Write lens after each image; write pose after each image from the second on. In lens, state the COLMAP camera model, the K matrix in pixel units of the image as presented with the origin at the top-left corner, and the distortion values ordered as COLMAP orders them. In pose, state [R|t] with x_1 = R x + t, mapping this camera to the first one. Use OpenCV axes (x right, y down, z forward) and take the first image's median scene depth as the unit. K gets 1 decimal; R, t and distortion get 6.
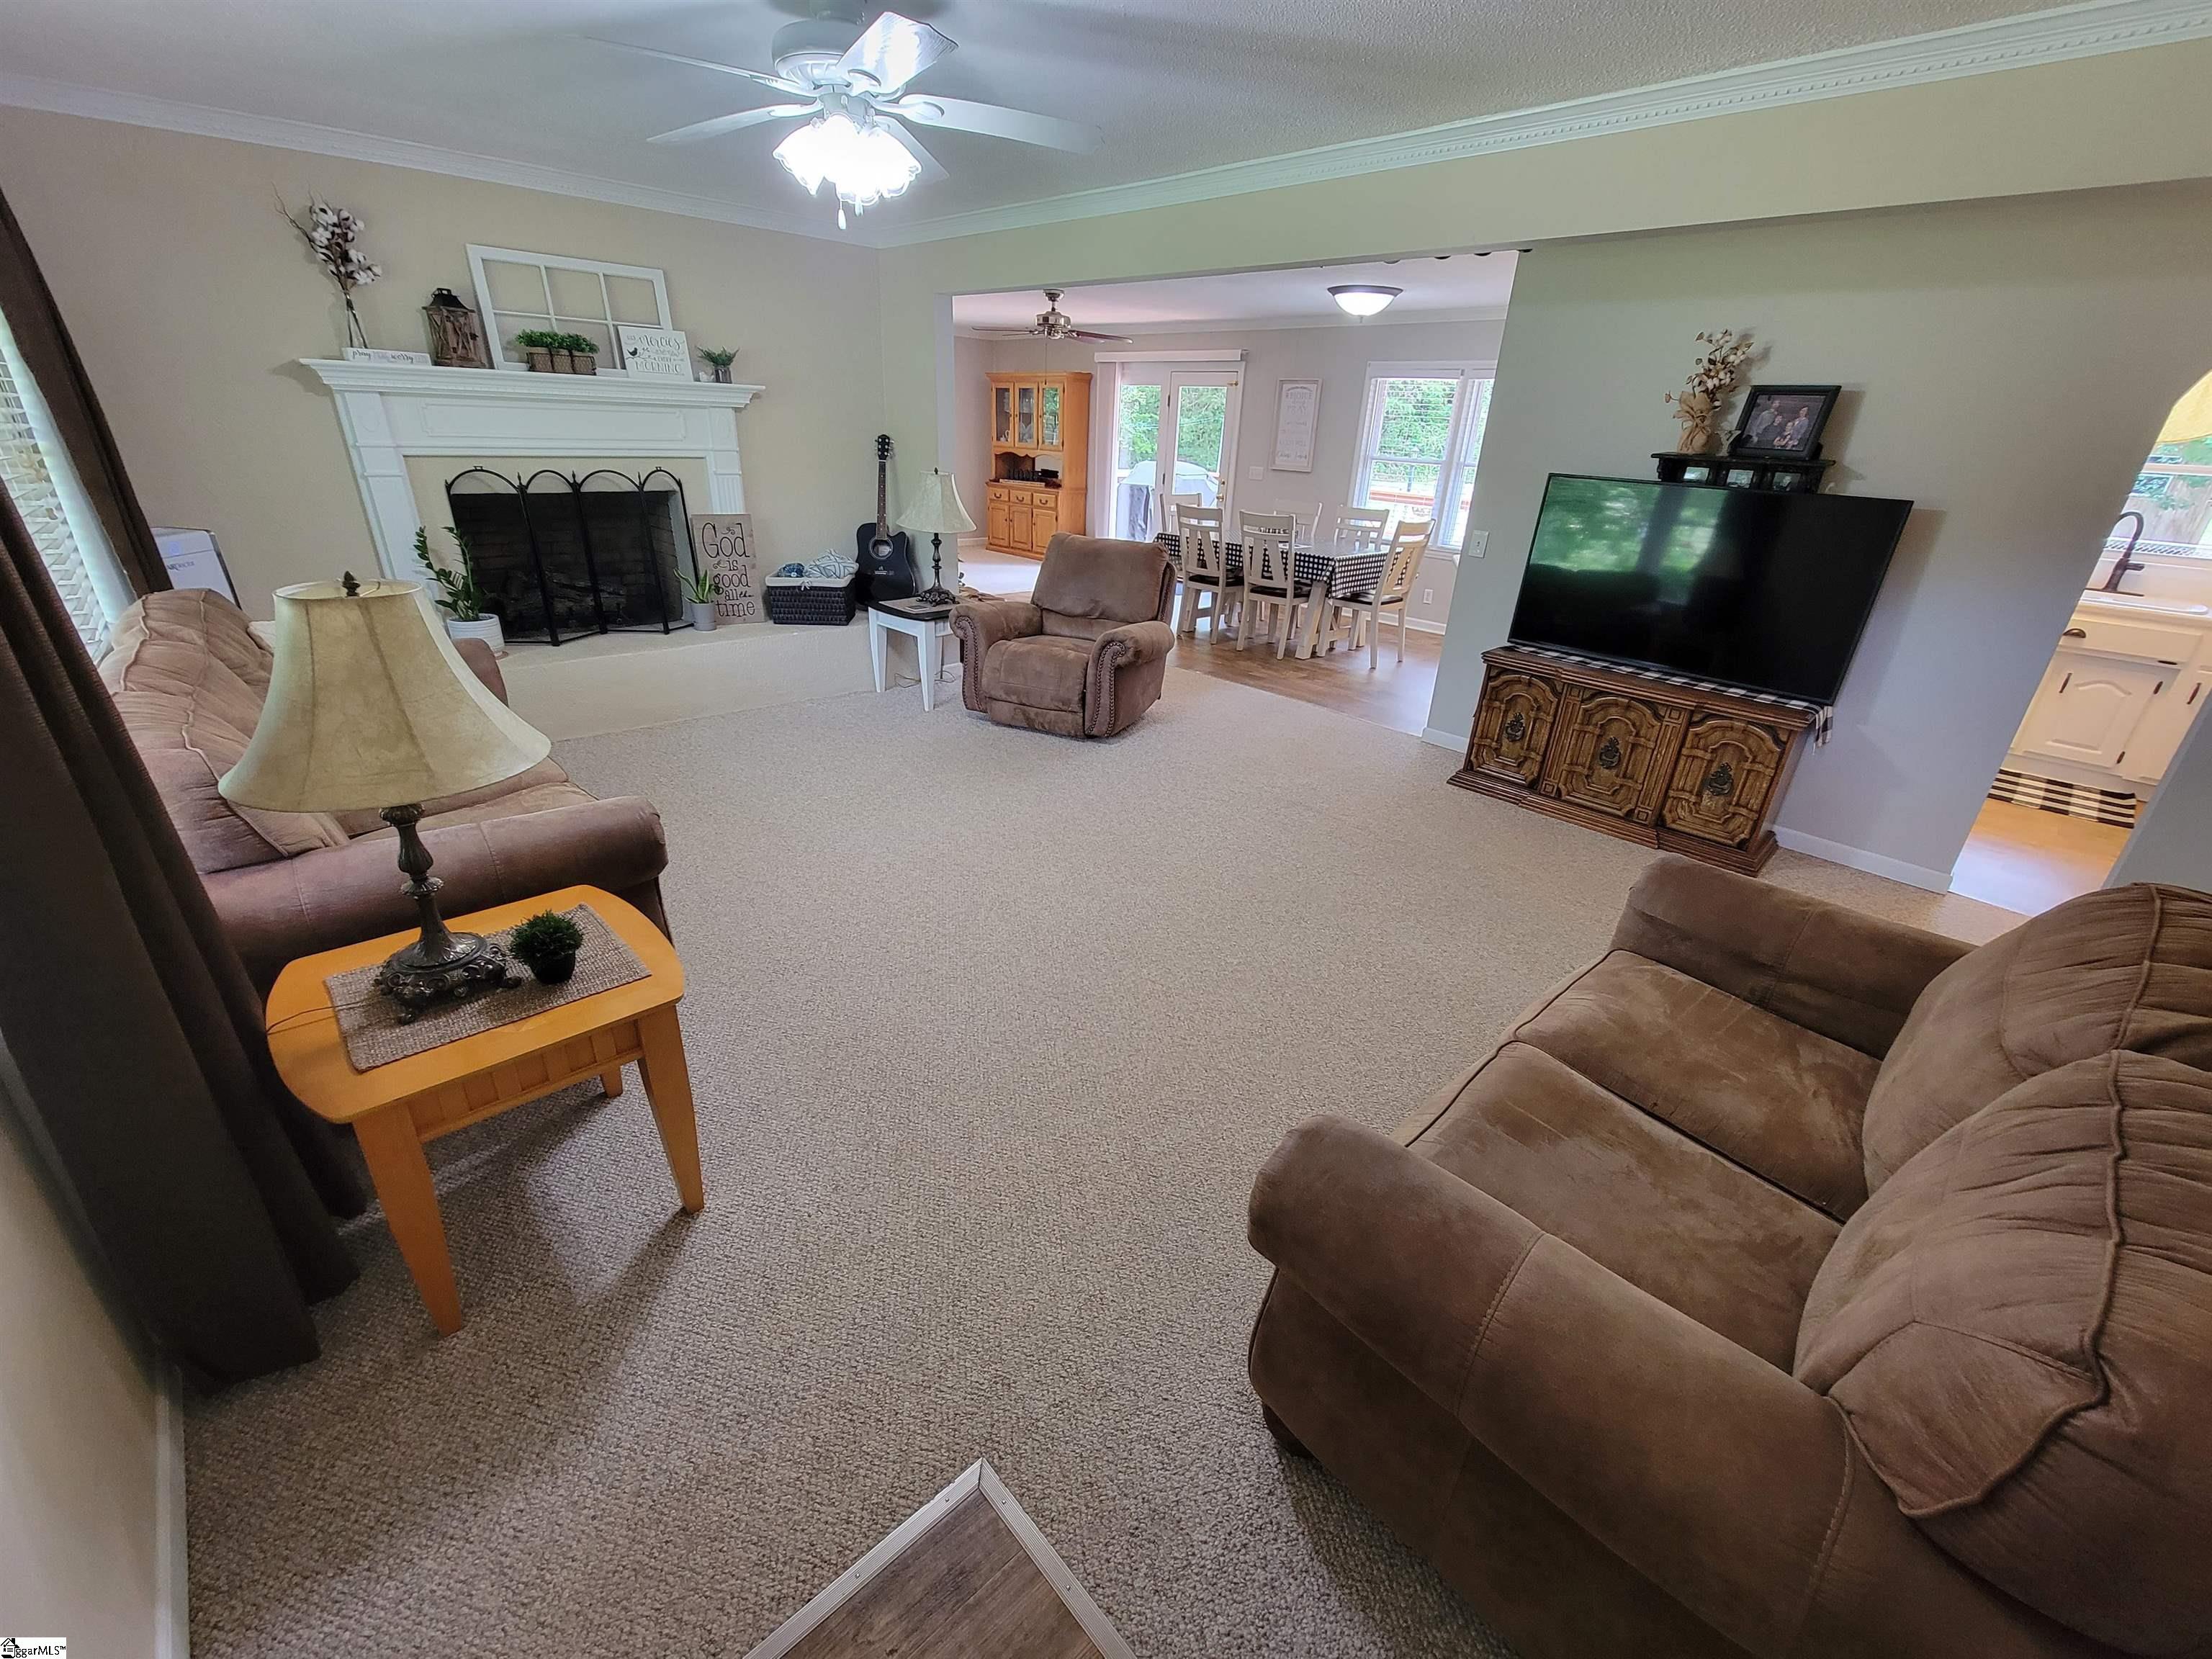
lens RADIAL K [[910.2, 0, 1106.0], [0, 910.2, 829.5], [0, 0, 1]] dist [-0.007688, -0.000300]
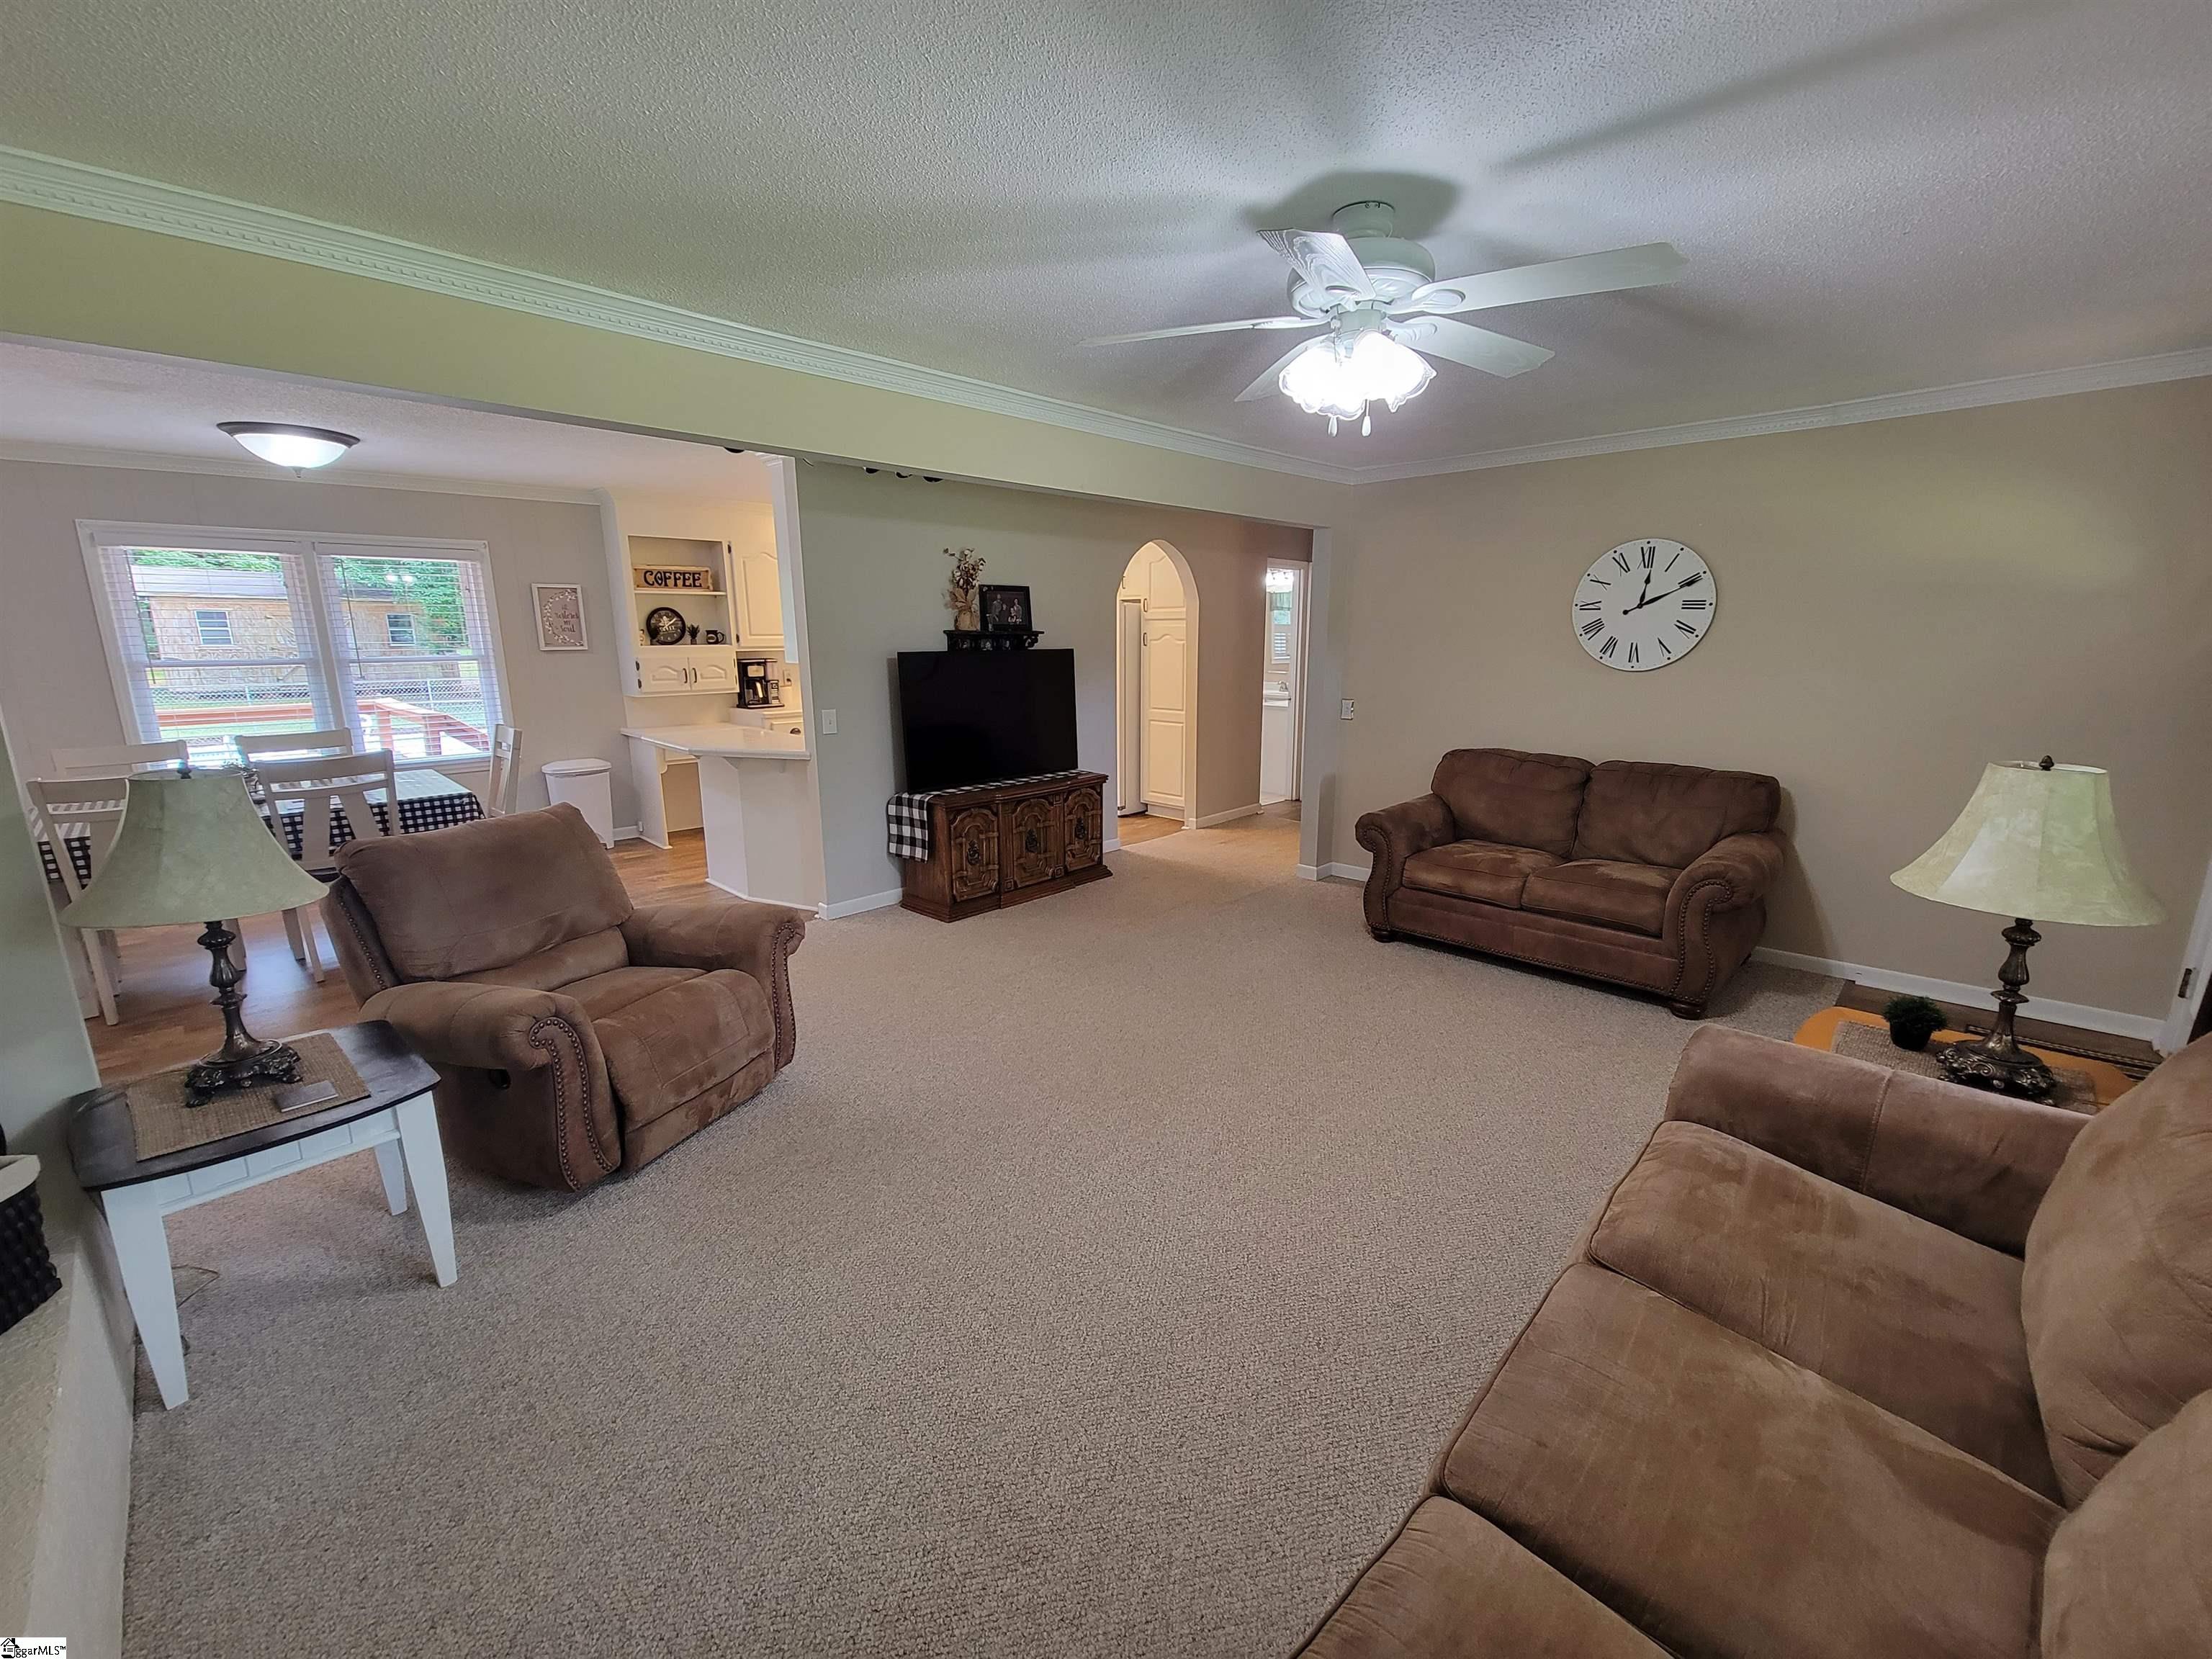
lens RADIAL K [[910.2, 0, 1106.0], [0, 910.2, 829.5], [0, 0, 1]] dist [-0.007688, -0.000300]
pose [[-0.037054, -0.263961, 0.963821, -0.790497], [0.402109, 0.879018, 0.256195, -0.422652], [-0.914842, 0.397054, 0.073570, 0.836076]]
